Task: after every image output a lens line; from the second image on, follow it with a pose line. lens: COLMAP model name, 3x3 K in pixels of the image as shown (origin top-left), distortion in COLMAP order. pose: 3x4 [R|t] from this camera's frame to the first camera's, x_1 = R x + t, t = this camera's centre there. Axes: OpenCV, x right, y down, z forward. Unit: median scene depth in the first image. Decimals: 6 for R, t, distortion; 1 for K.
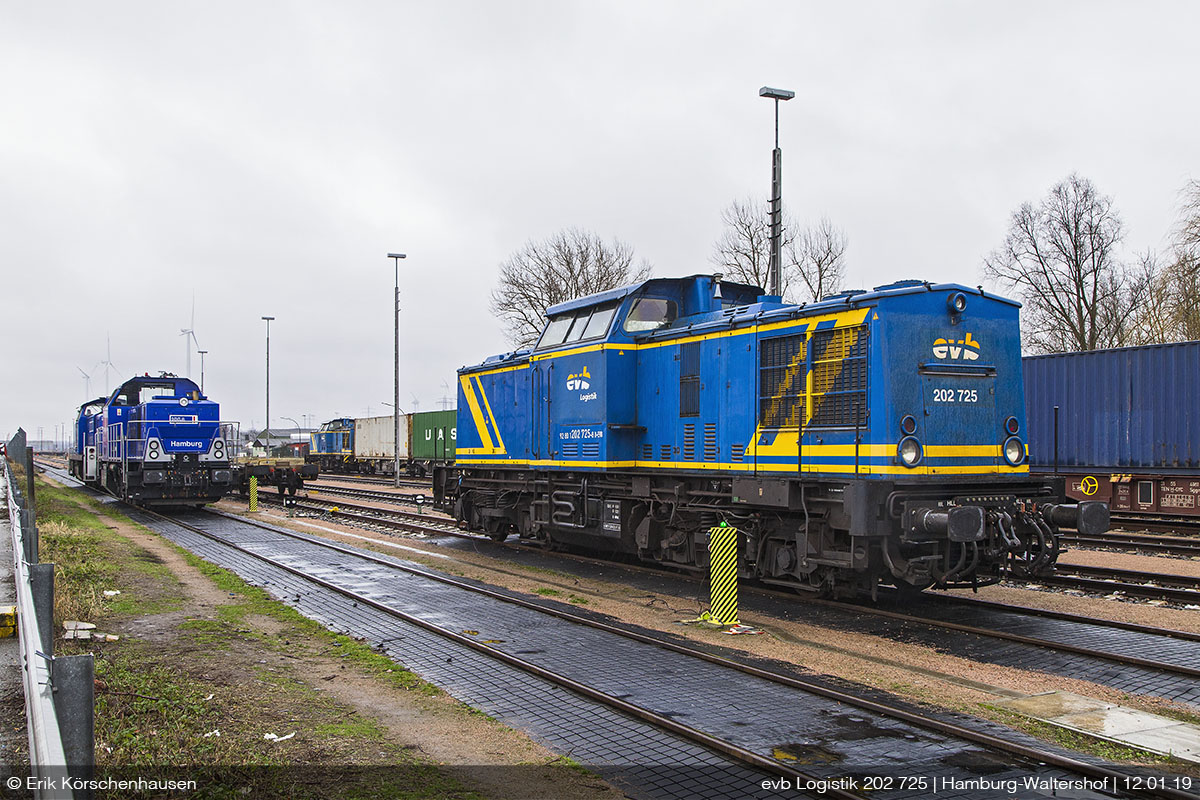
lens RADIAL K [[1142.4, 0, 589.3], [0, 1142.4, 430.3], [0, 0, 1]] dist [0.004853, 0.000000]
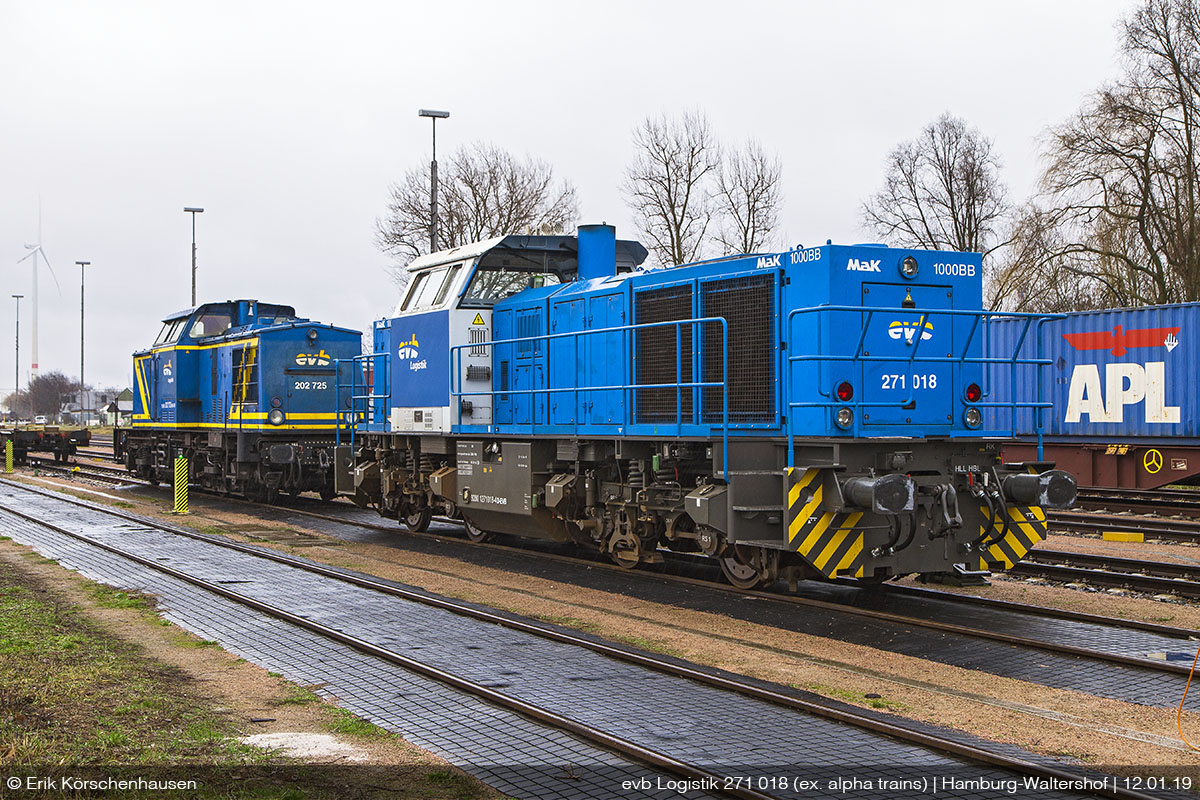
lens RADIAL K [[1592.3, 0, 600.4], [0, 1592.3, 405.9], [0, 0, 1]] dist [0.057309, 0.000000]
pose [[0.999994, -0.002049, 0.002639, 0.407776], [0.002019, 0.999930, 0.011655, -0.013996], [-0.002663, -0.011649, 0.999929, -0.803880]]
